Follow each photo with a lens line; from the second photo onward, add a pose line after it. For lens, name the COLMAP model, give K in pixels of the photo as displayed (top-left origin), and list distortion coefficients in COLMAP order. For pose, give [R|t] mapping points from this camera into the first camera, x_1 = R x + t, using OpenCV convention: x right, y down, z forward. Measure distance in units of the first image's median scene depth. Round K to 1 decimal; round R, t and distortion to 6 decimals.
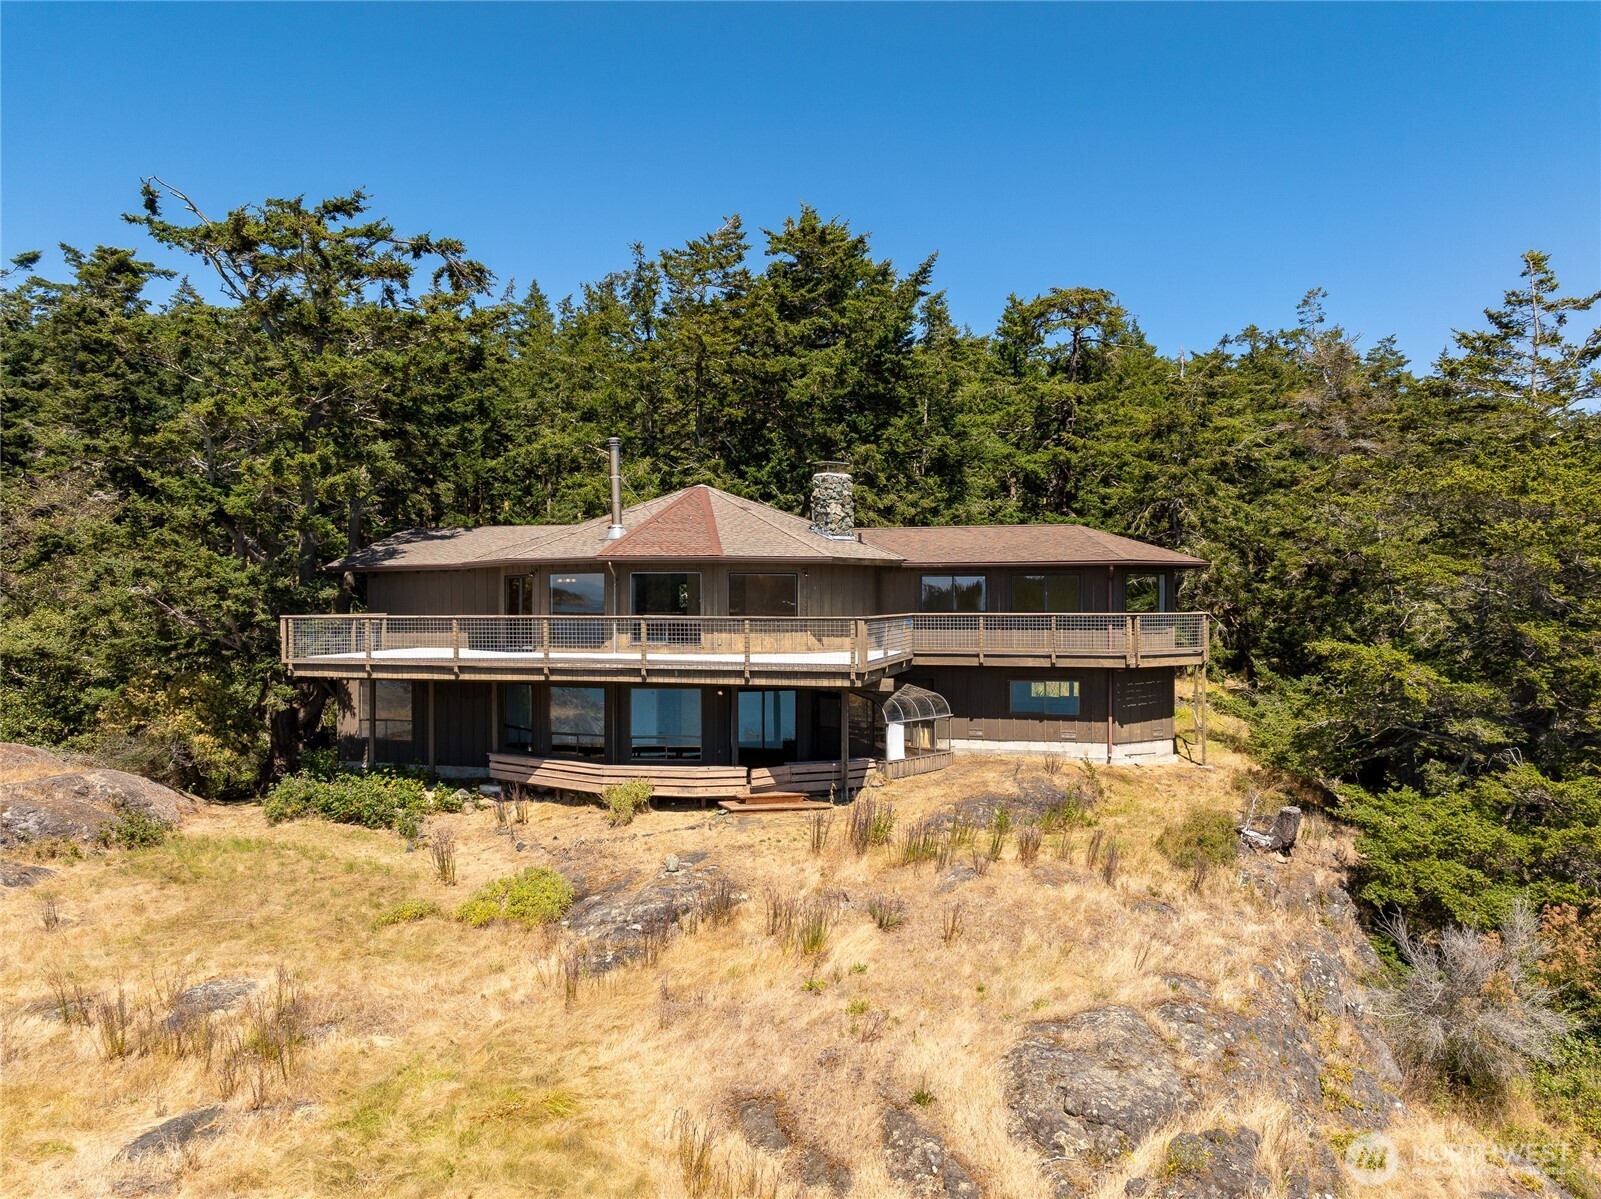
lens RADIAL K [[1129.7, 0, 800.5], [0, 1129.7, 599.5], [0, 0, 1]] dist [-0.050036, 0.003427]
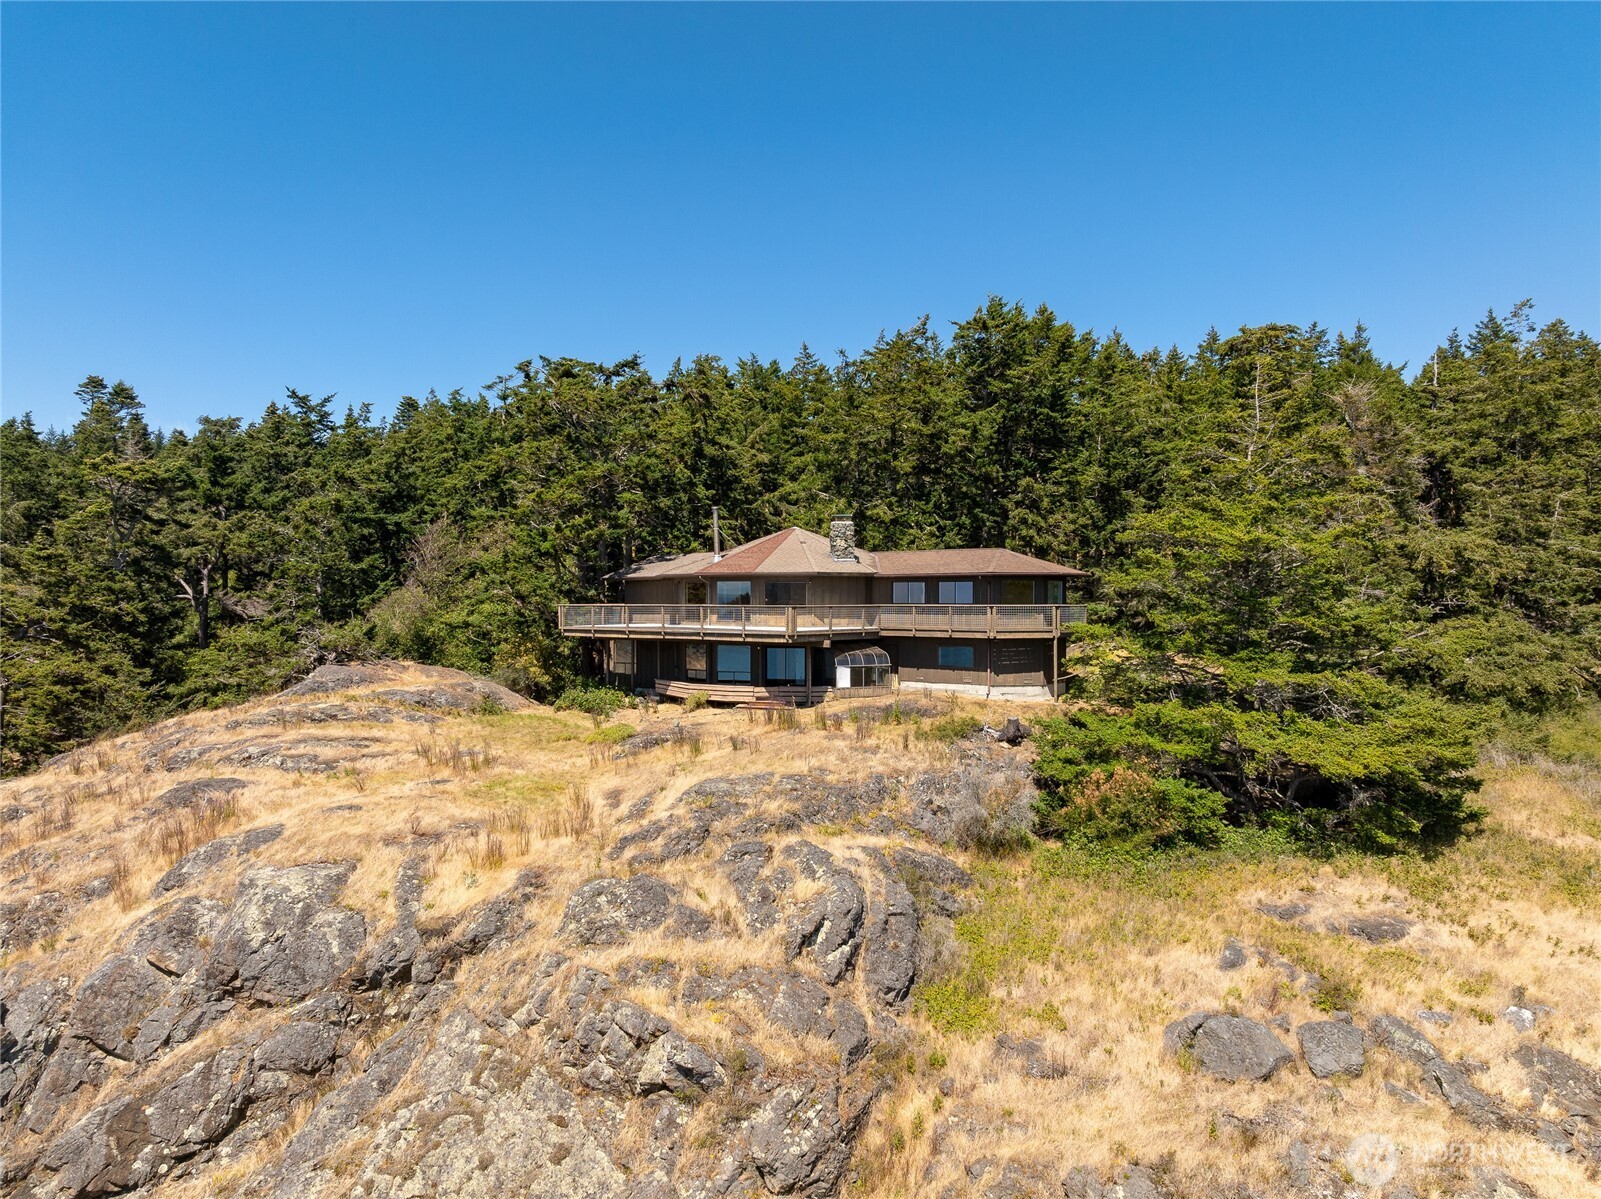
lens RADIAL K [[1129.7, 0, 800.5], [0, 1129.7, 599.5], [0, 0, 1]] dist [-0.050036, 0.003427]
pose [[0.908863, 0.001644, -0.417091, 0.706175], [-0.000200, 0.999994, 0.003506, -0.001109], [0.417094, -0.003103, 0.908858, -0.583684]]
